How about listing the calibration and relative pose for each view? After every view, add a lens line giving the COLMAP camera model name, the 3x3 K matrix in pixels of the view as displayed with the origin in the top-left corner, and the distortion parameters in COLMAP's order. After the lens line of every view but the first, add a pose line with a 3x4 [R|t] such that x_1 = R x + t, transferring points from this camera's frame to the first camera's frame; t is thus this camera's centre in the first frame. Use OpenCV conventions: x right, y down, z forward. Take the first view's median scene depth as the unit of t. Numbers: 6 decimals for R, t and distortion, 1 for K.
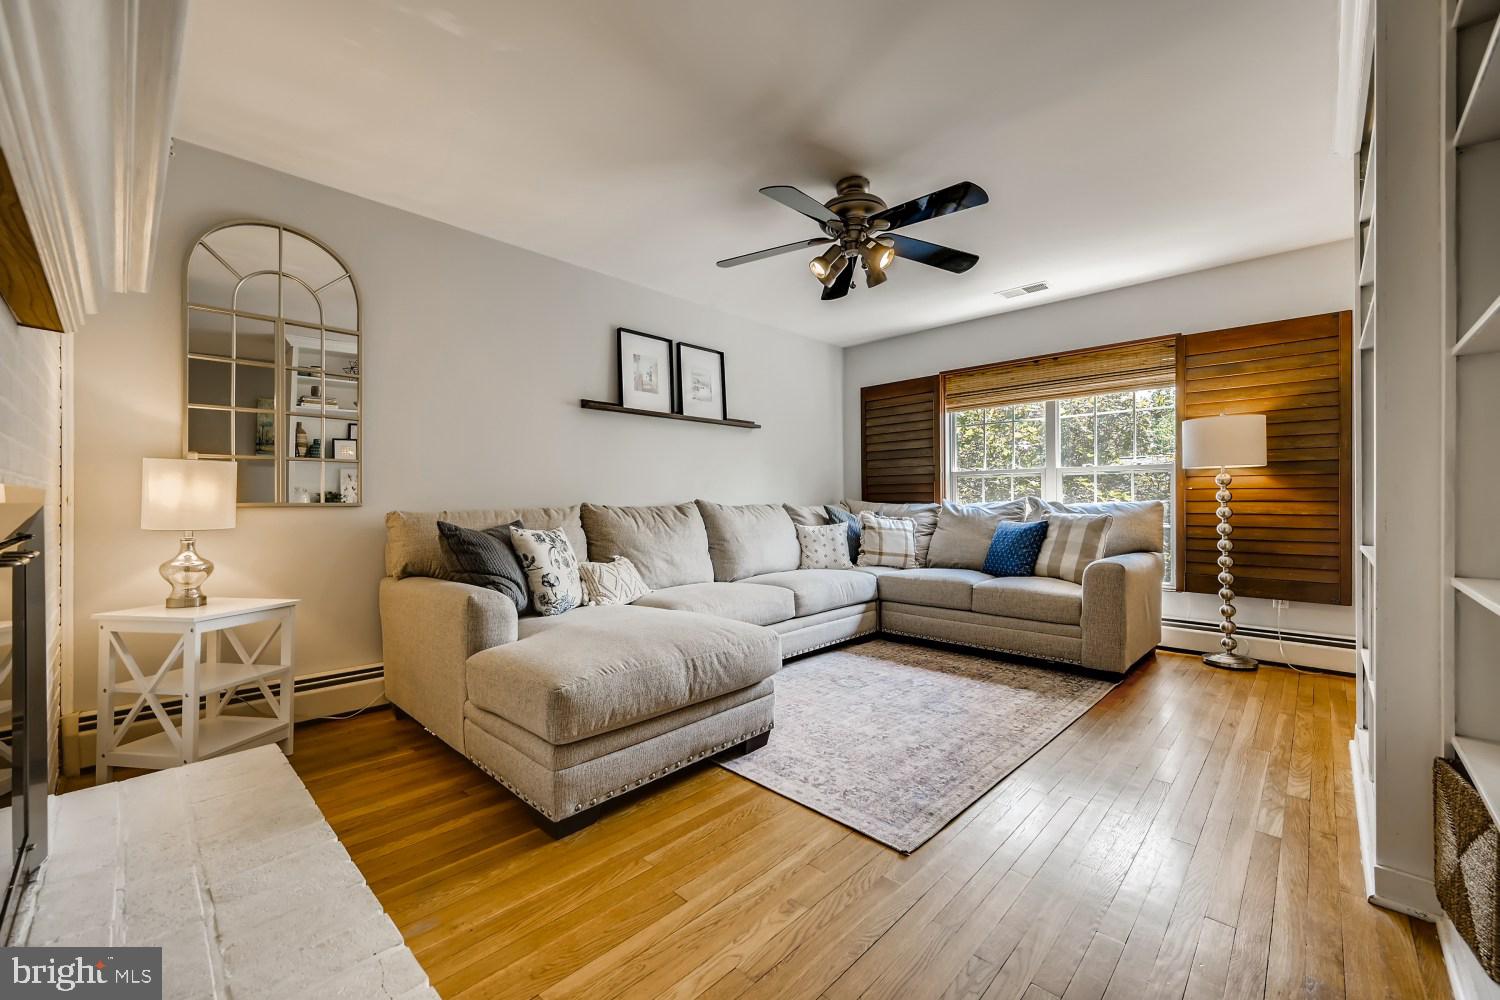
lens RADIAL K [[599.5, 0, 751.6], [0, 599.5, 502.9], [0, 0, 1]] dist [0.000270, -0.000013]
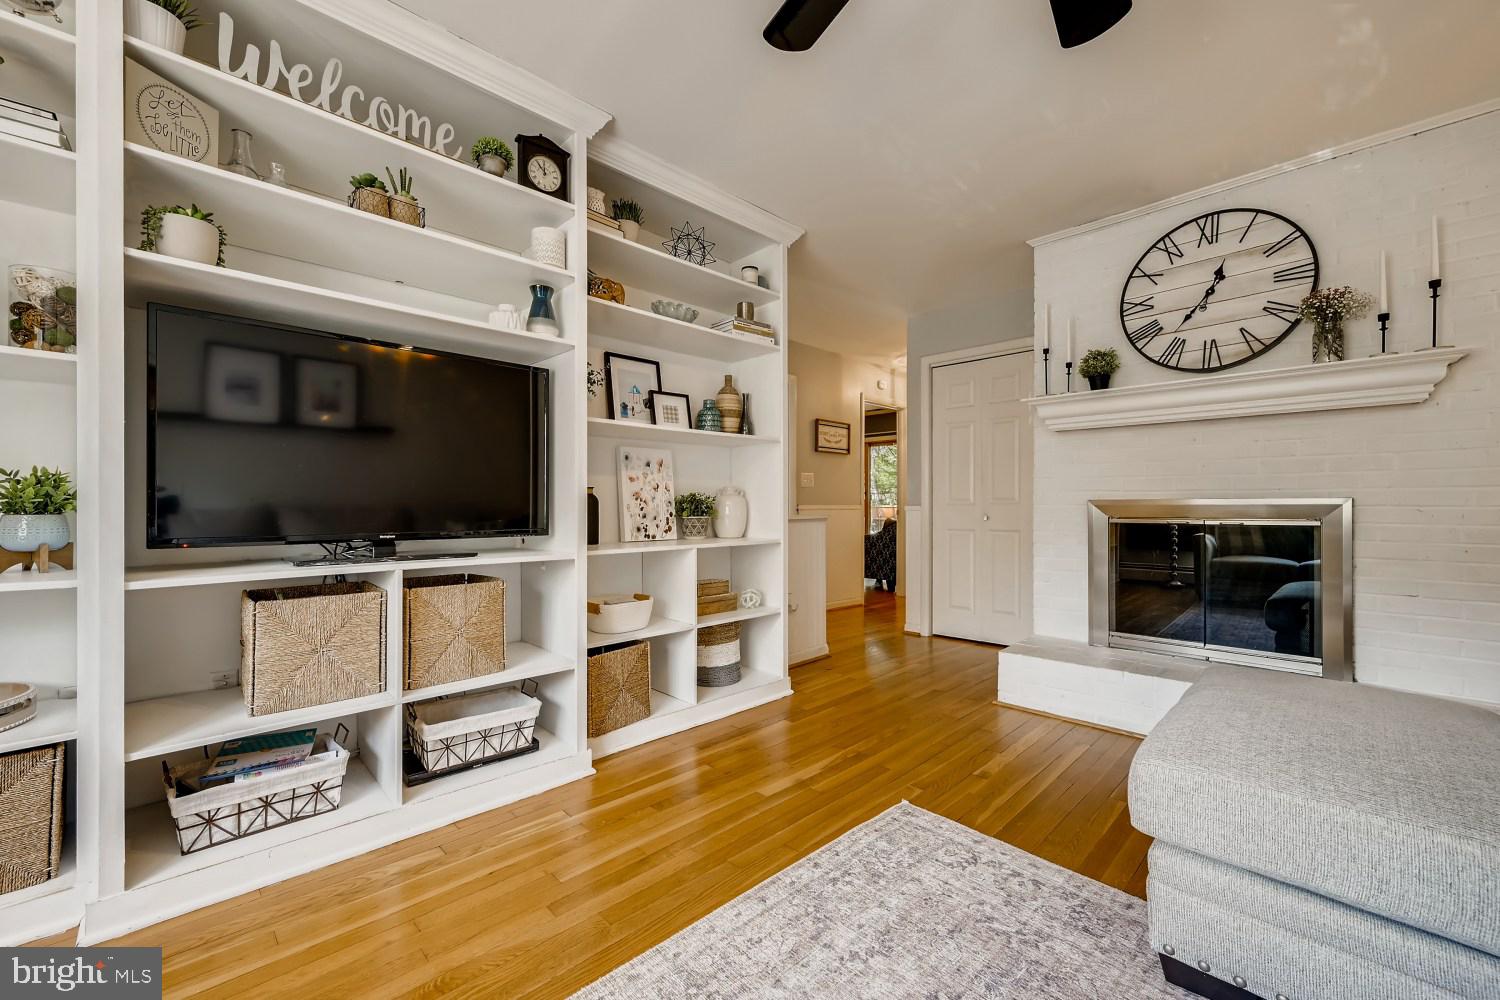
lens RADIAL K [[599.5, 0, 742.4], [0, 599.5, 502.4], [0, 0, 1]] dist [0.000270, -0.000013]
pose [[-0.998916, 0.003191, 0.046439, 0.335022], [0.003048, 0.999990, -0.003148, -0.005338], [-0.046449, -0.003003, -0.998916, 1.415436]]
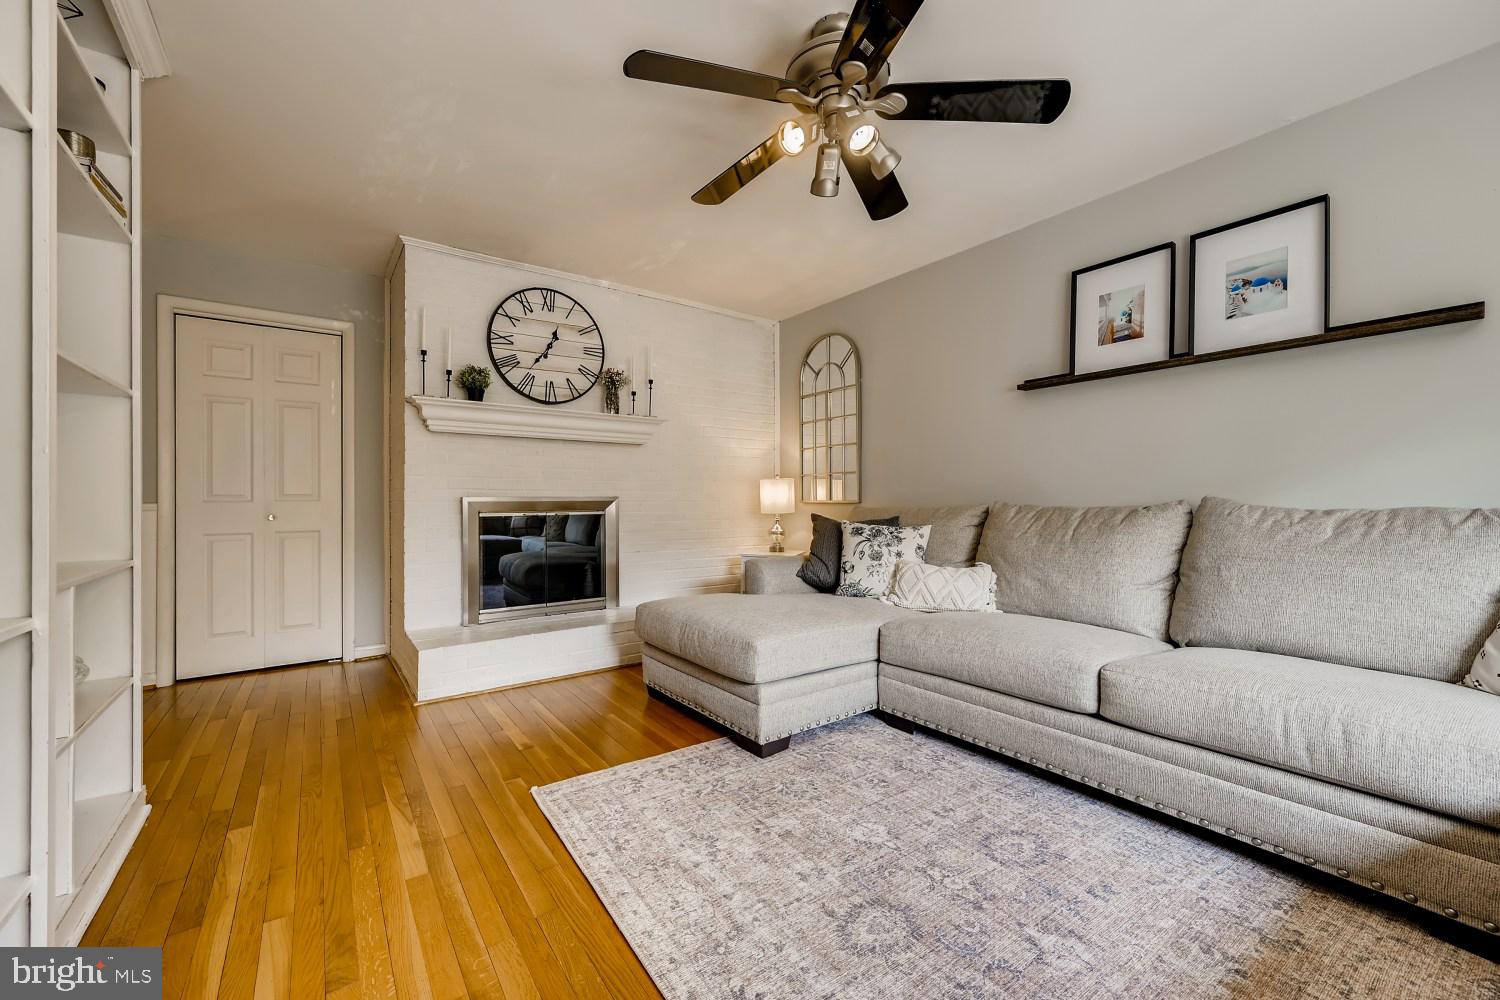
lens RADIAL K [[599.5, 0, 749.8], [0, 599.5, 496.7], [0, 0, 1]] dist [0.000270, -0.000013]
pose [[-0.185327, -0.001099, -0.982676, 0.887526], [0.003357, 0.999993, -0.001751, -0.008618], [0.982671, -0.003624, -0.185322, 1.070669]]
